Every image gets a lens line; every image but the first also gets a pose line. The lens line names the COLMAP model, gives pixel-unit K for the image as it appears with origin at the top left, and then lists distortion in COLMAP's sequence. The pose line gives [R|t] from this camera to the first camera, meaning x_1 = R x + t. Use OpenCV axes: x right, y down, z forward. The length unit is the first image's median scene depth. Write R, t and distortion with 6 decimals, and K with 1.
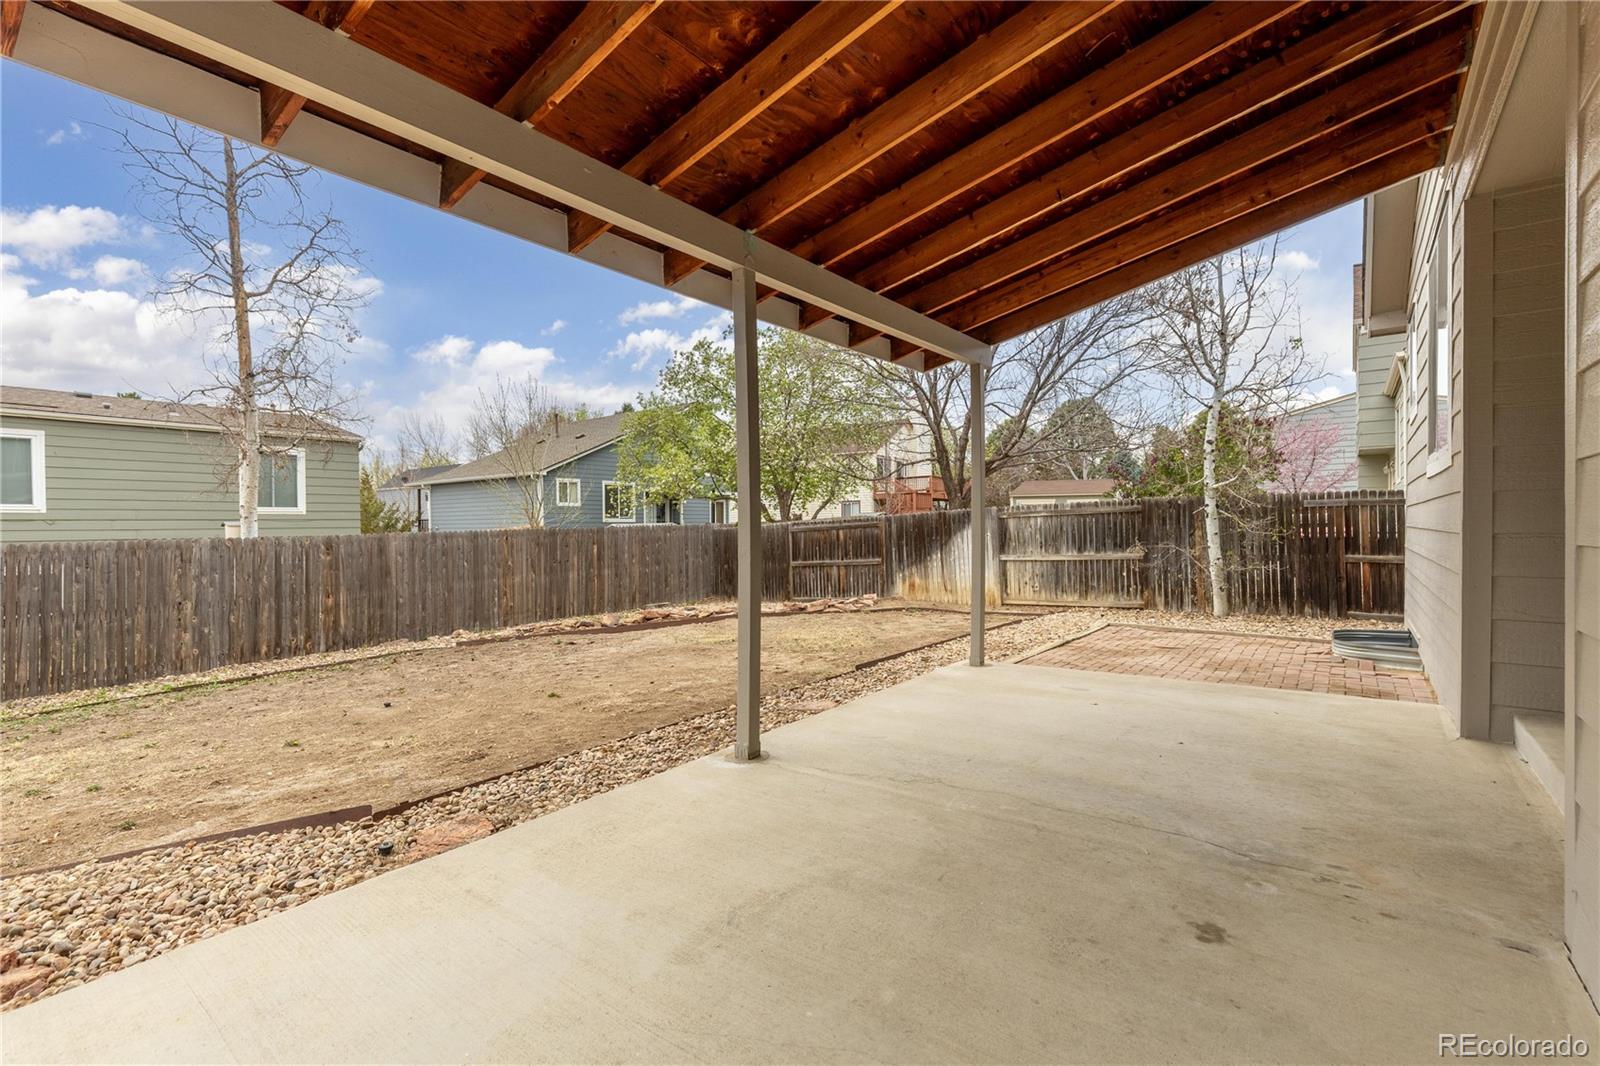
lens RADIAL K [[730.6, 0, 792.1], [0, 730.6, 530.0], [0, 0, 1]] dist [0.008017, -0.001684]
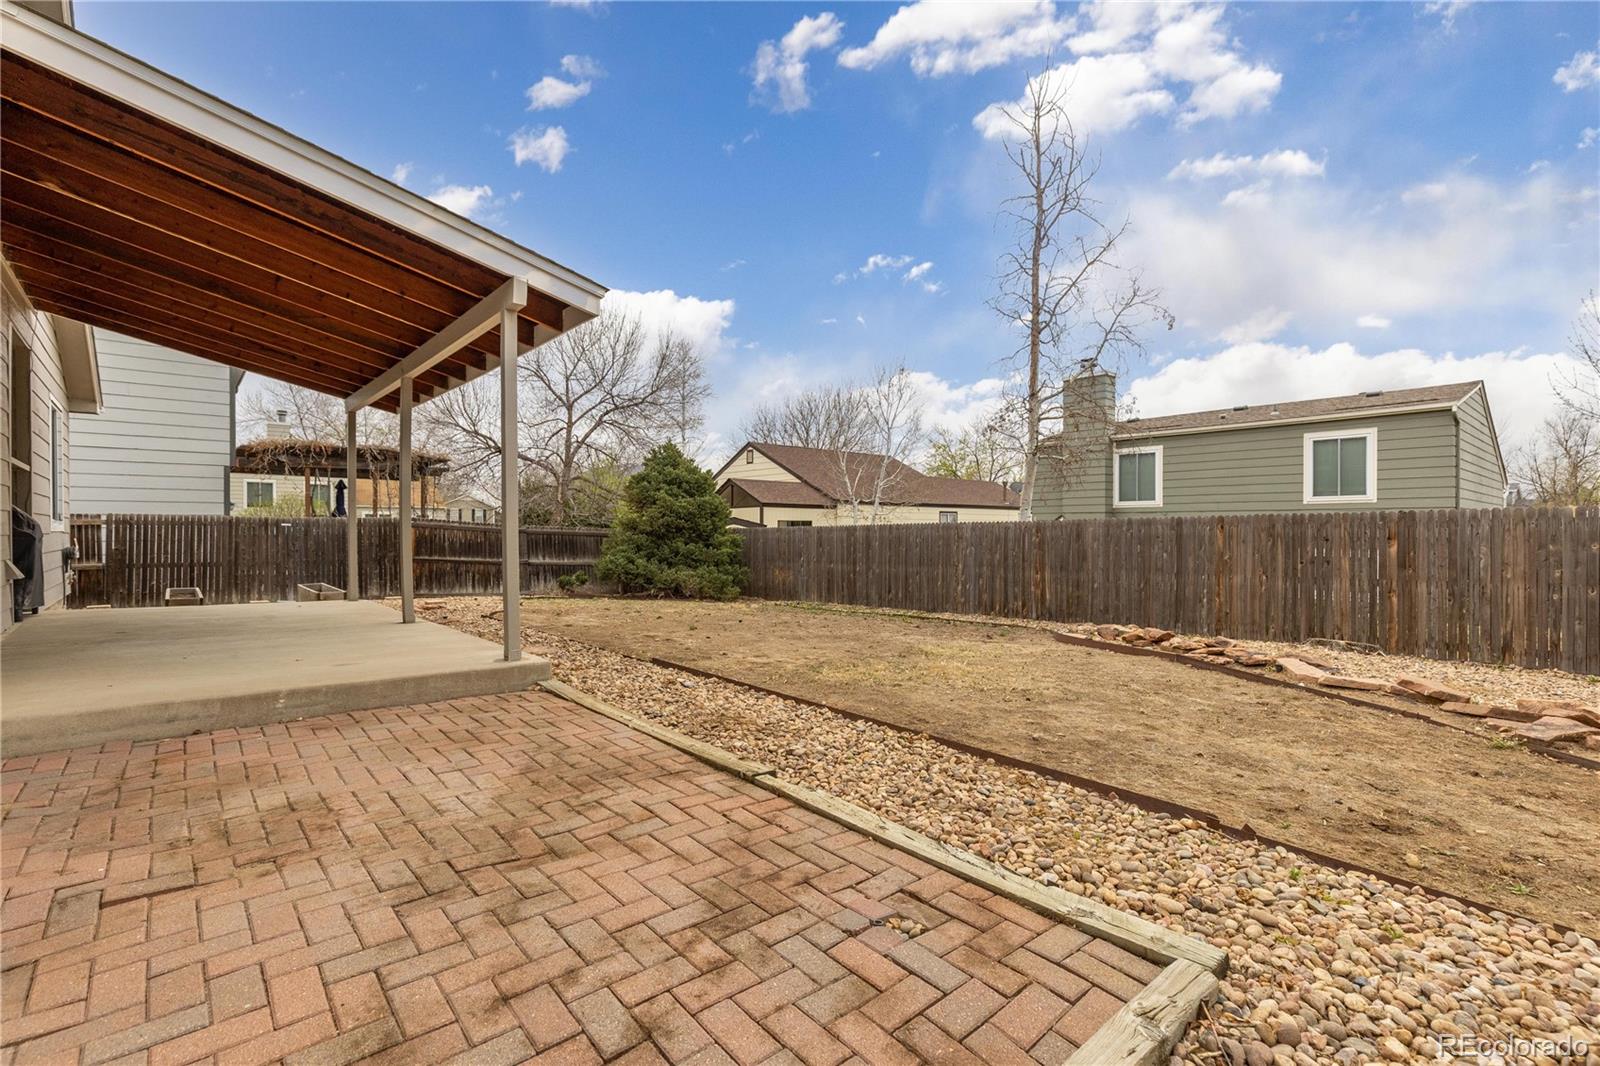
lens RADIAL K [[730.6, 0, 799.4], [0, 730.6, 521.9], [0, 0, 1]] dist [0.008017, -0.001684]
pose [[-0.195076, 0.008722, -0.980749, 0.533604], [-0.004057, 0.999945, 0.009699, 0.000173], [0.980780, 0.005871, -0.195030, 0.784026]]
